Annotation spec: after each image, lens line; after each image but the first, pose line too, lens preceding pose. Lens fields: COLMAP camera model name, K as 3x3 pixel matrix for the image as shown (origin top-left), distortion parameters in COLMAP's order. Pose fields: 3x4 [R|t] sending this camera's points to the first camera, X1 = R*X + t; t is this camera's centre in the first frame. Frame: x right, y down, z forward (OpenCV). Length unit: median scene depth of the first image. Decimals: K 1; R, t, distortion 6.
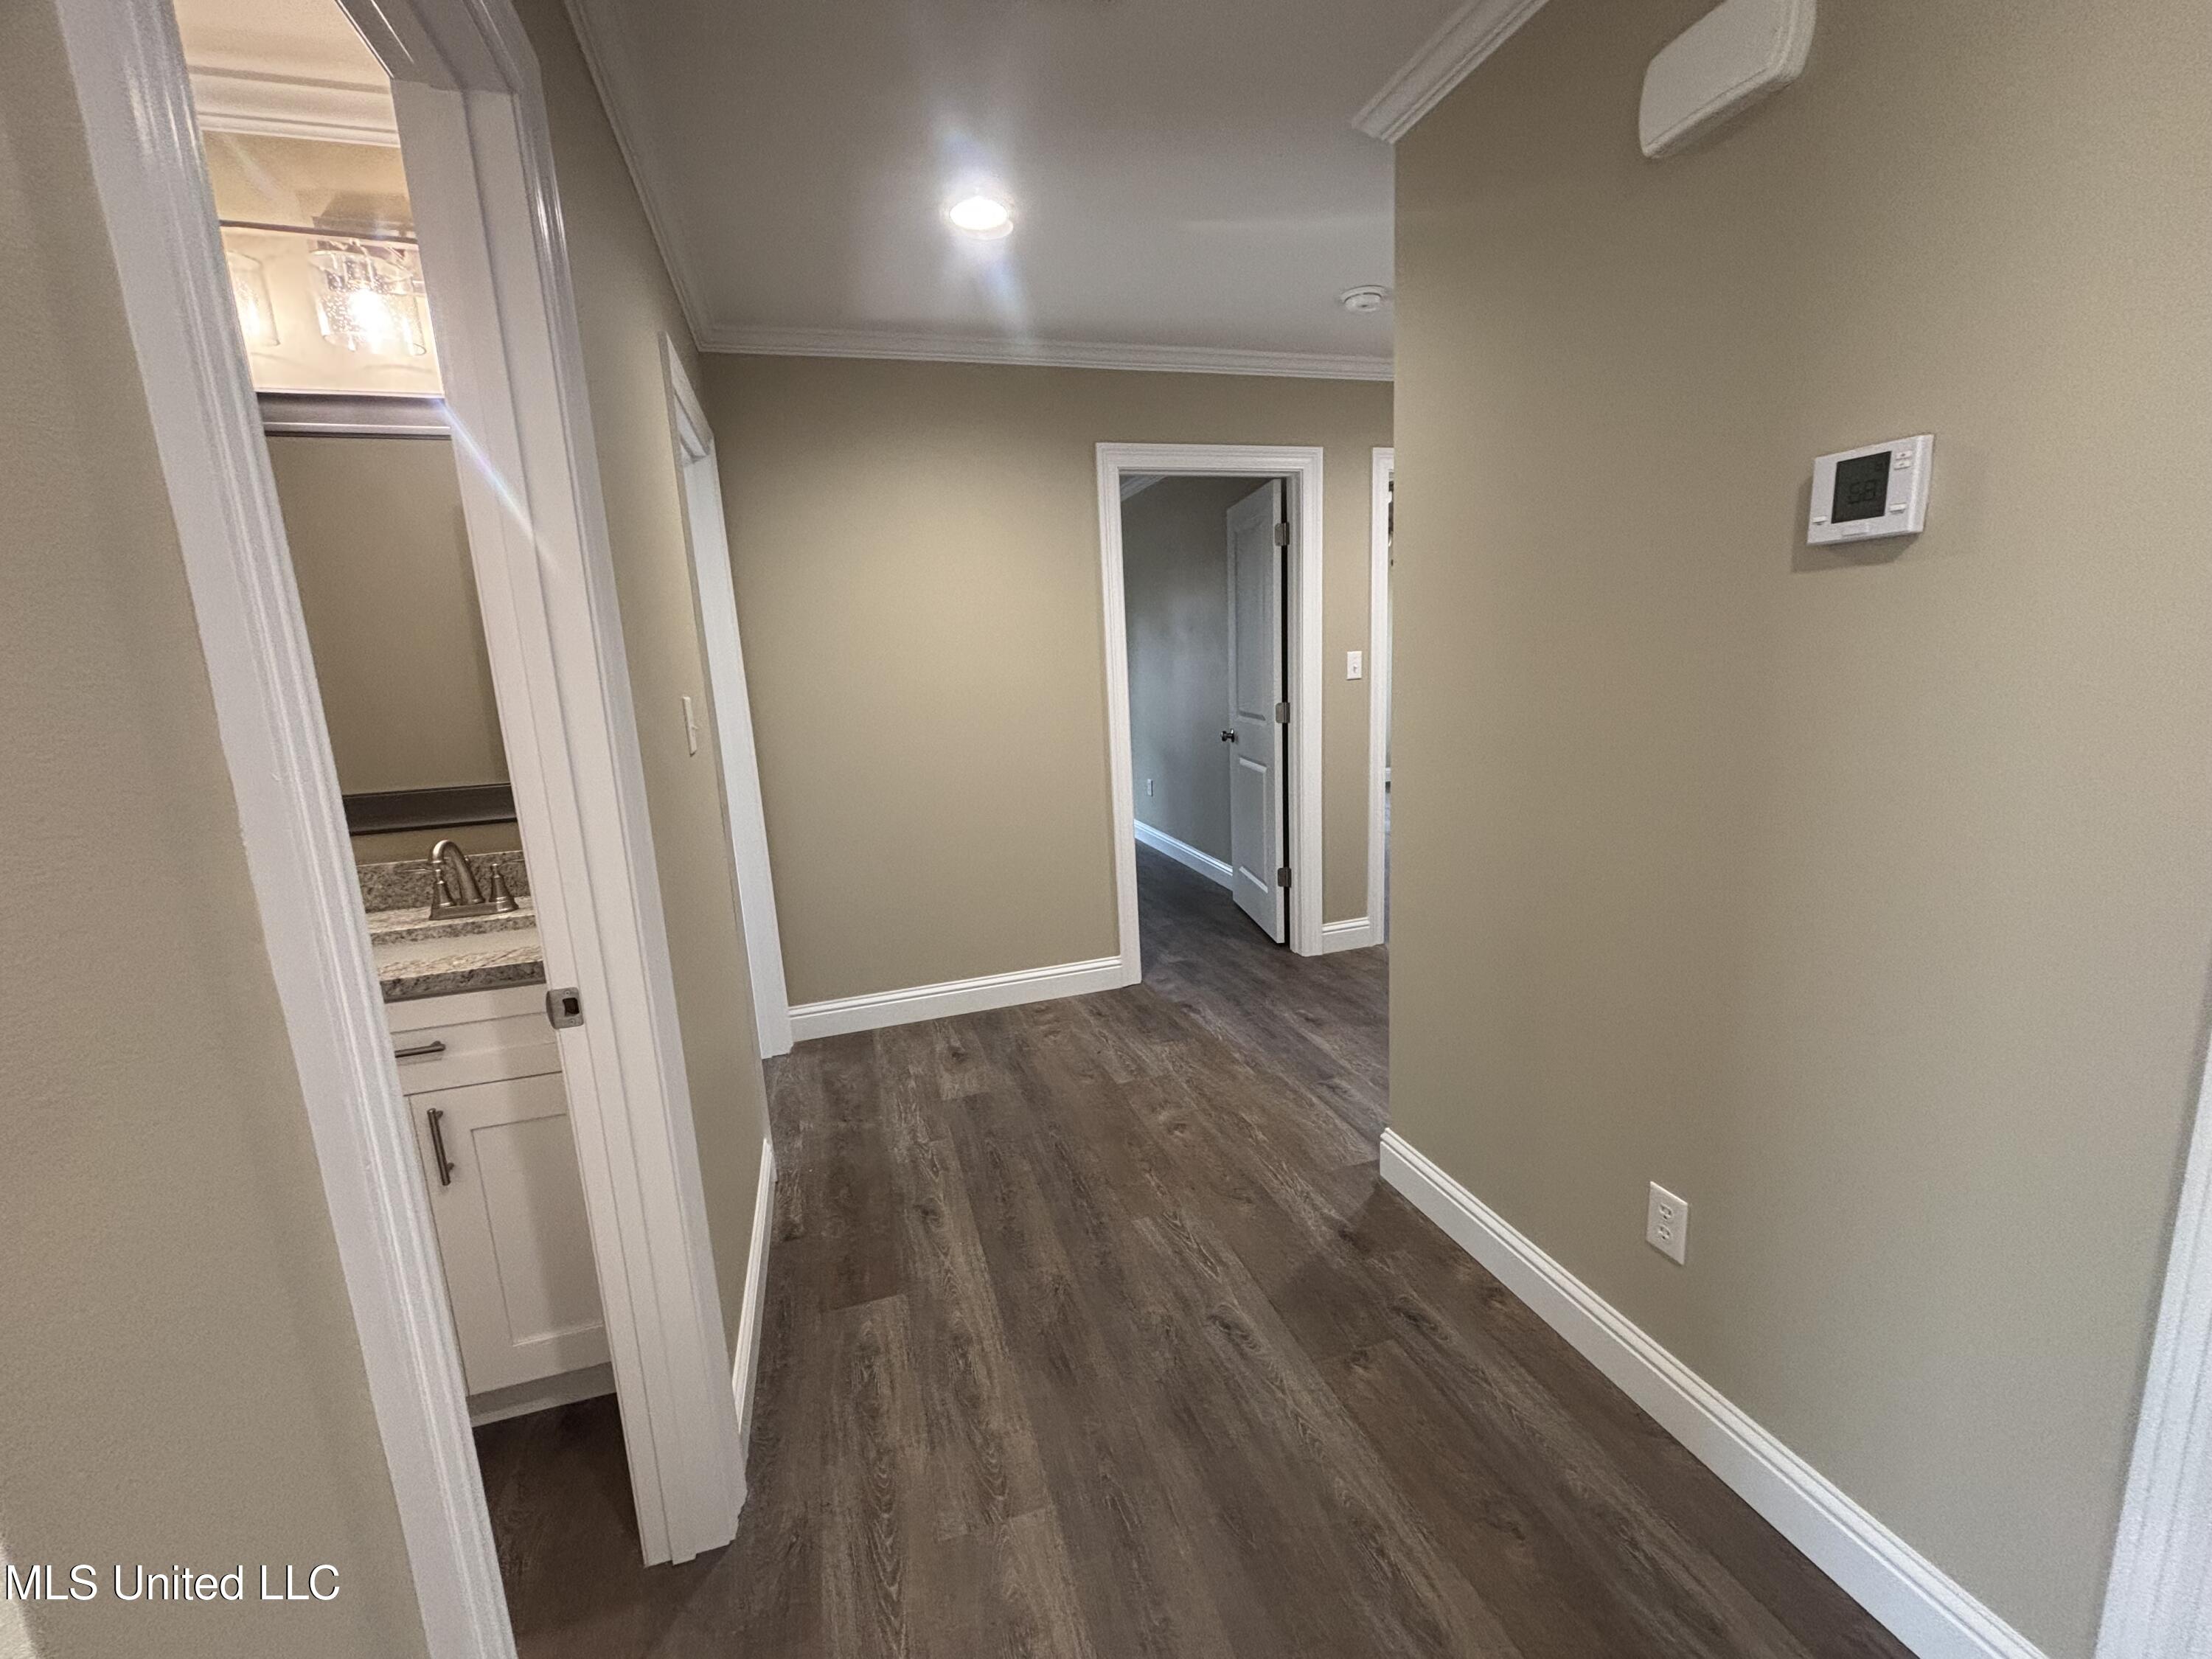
lens RADIAL K [[887.1, 0, 1101.5], [0, 887.1, 826.8], [0, 0, 1]] dist [-0.001372, 0.000134]
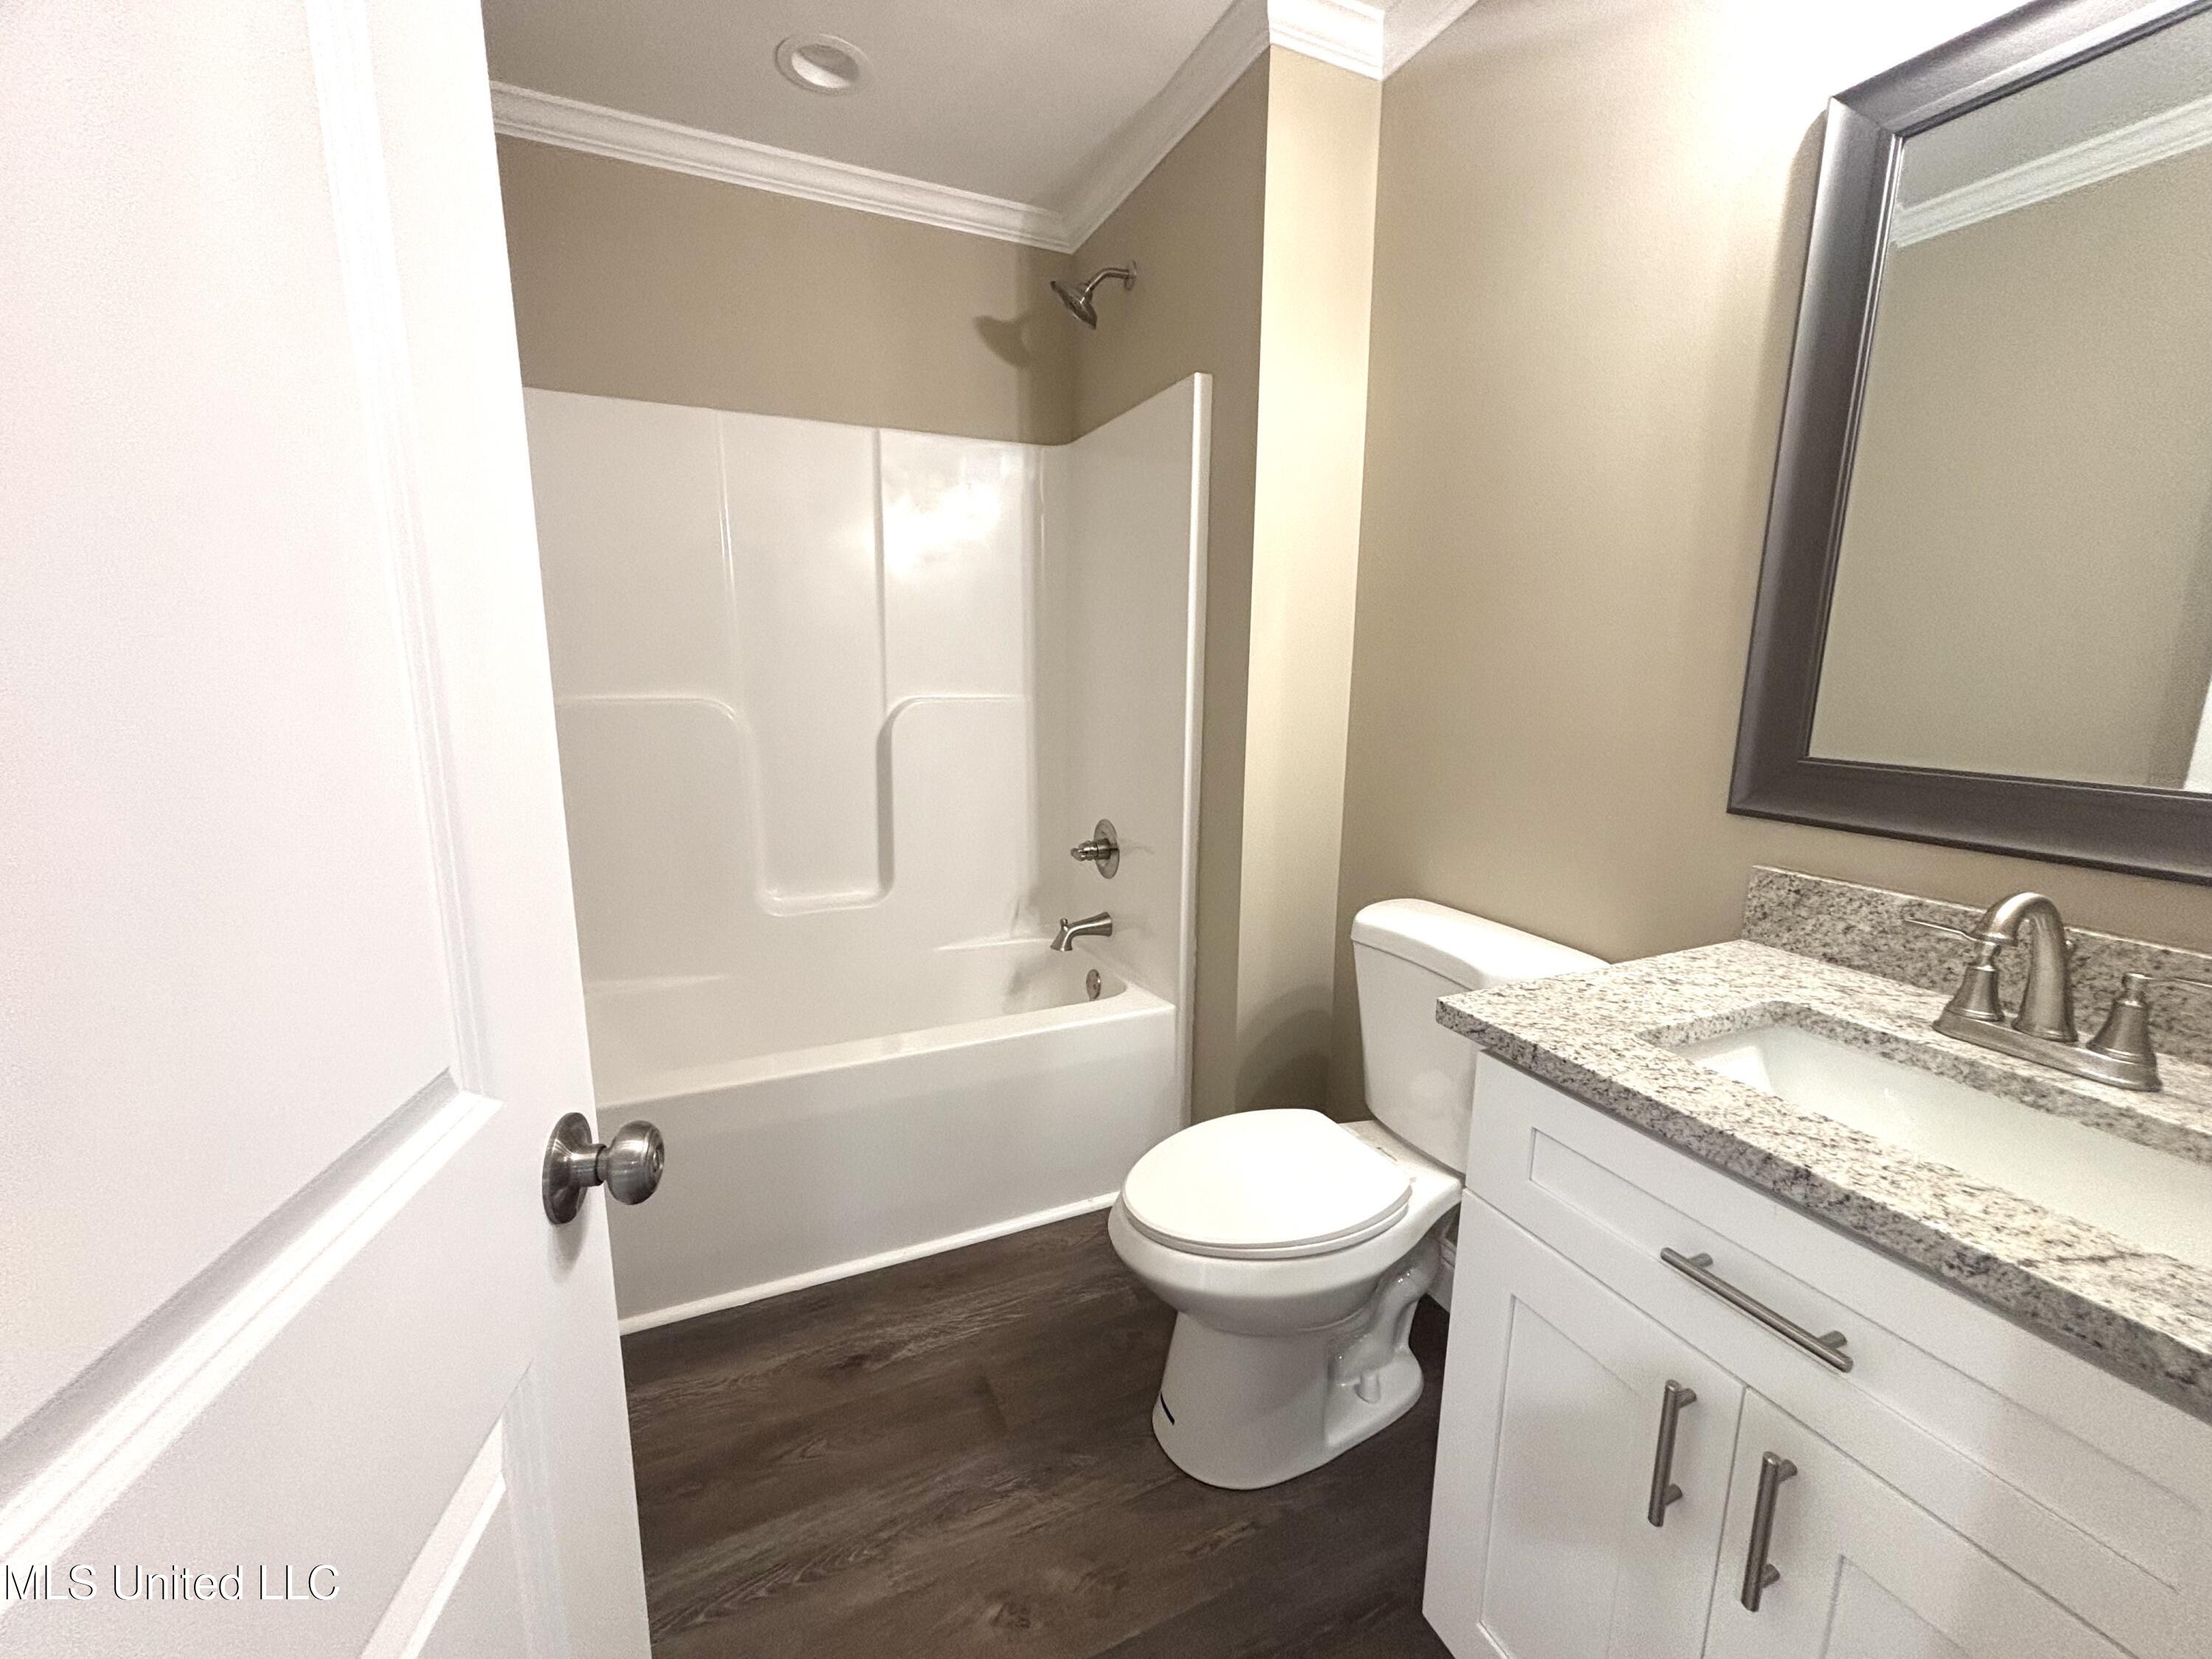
lens RADIAL K [[886.5, 0, 1109.1], [0, 886.5, 832.3], [0, 0, 1]] dist [0.009266, -0.000088]
pose [[0.124883, 0.238704, -0.963029, -0.354048], [-0.190776, 0.958293, 0.212791, -0.021737], [0.973657, 0.157148, 0.165214, 0.442371]]
